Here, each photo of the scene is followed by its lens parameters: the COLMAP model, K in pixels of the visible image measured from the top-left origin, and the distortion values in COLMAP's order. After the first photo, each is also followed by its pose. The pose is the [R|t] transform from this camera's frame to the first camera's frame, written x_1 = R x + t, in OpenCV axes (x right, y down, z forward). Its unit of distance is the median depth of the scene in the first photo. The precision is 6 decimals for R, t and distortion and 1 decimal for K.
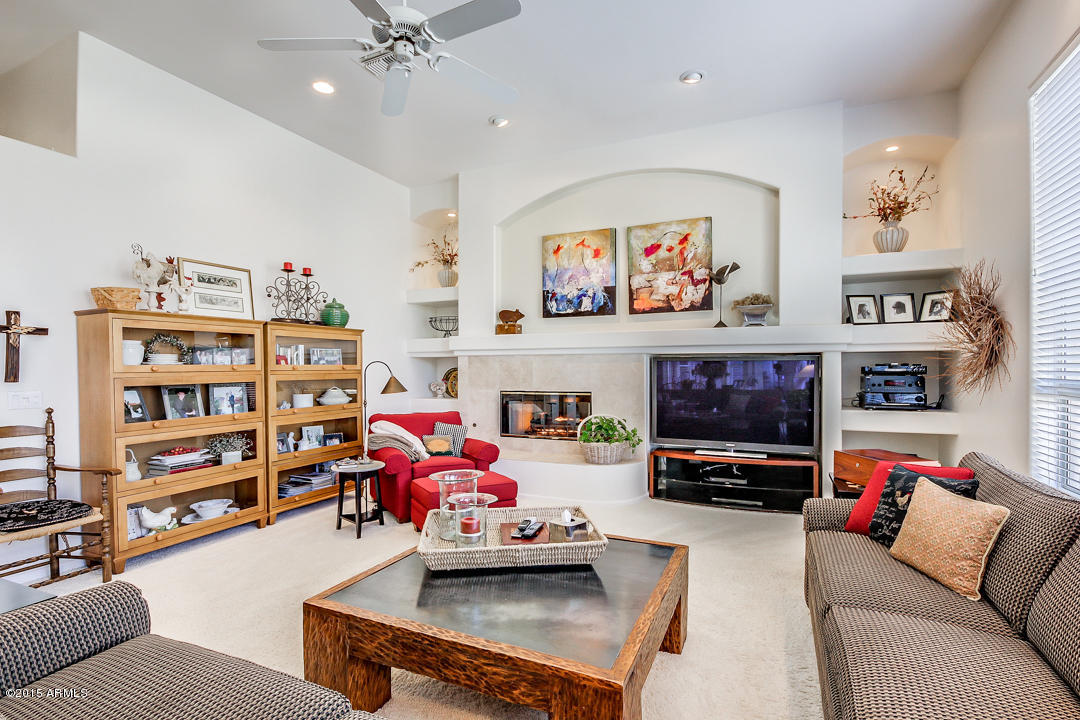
lens RADIAL K [[515.3, 0, 542.9], [0, 515.3, 365.1], [0, 0, 1]] dist [-0.012693, -0.000104]
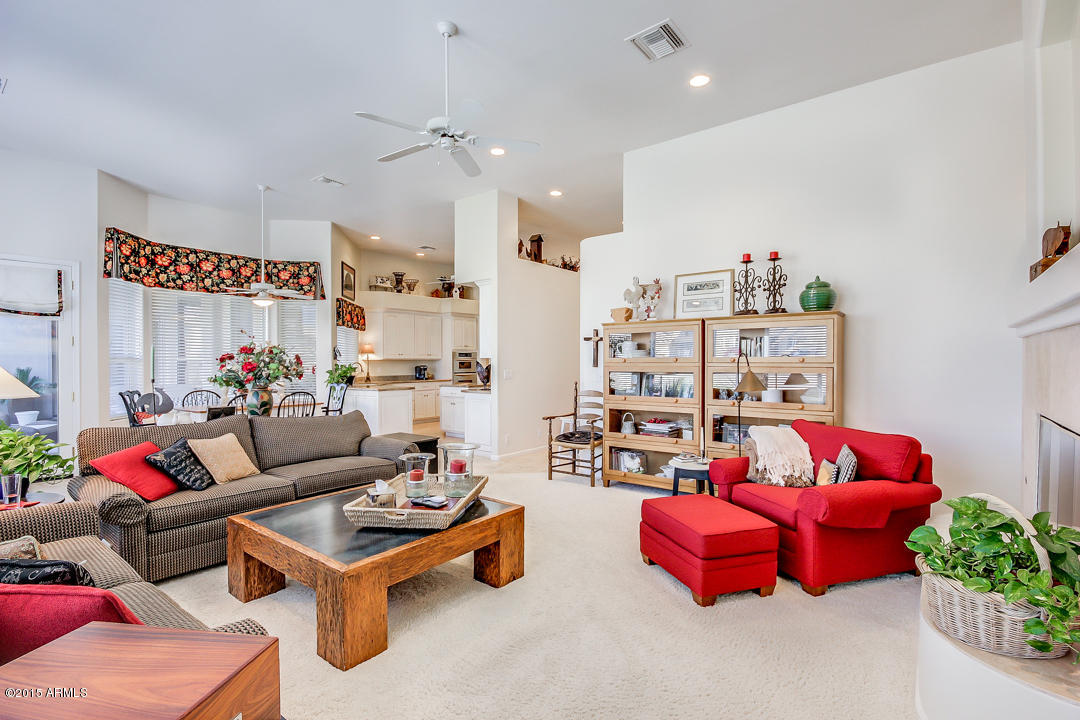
lens RADIAL K [[515.3, 0, 540.5], [0, 515.3, 363.8], [0, 0, 1]] dist [-0.012693, -0.000104]
pose [[-0.240126, 0.005766, -0.970725, 0.561994], [0.000899, 0.999983, 0.005717, 0.006114], [0.970741, 0.000500, -0.240127, 0.854489]]
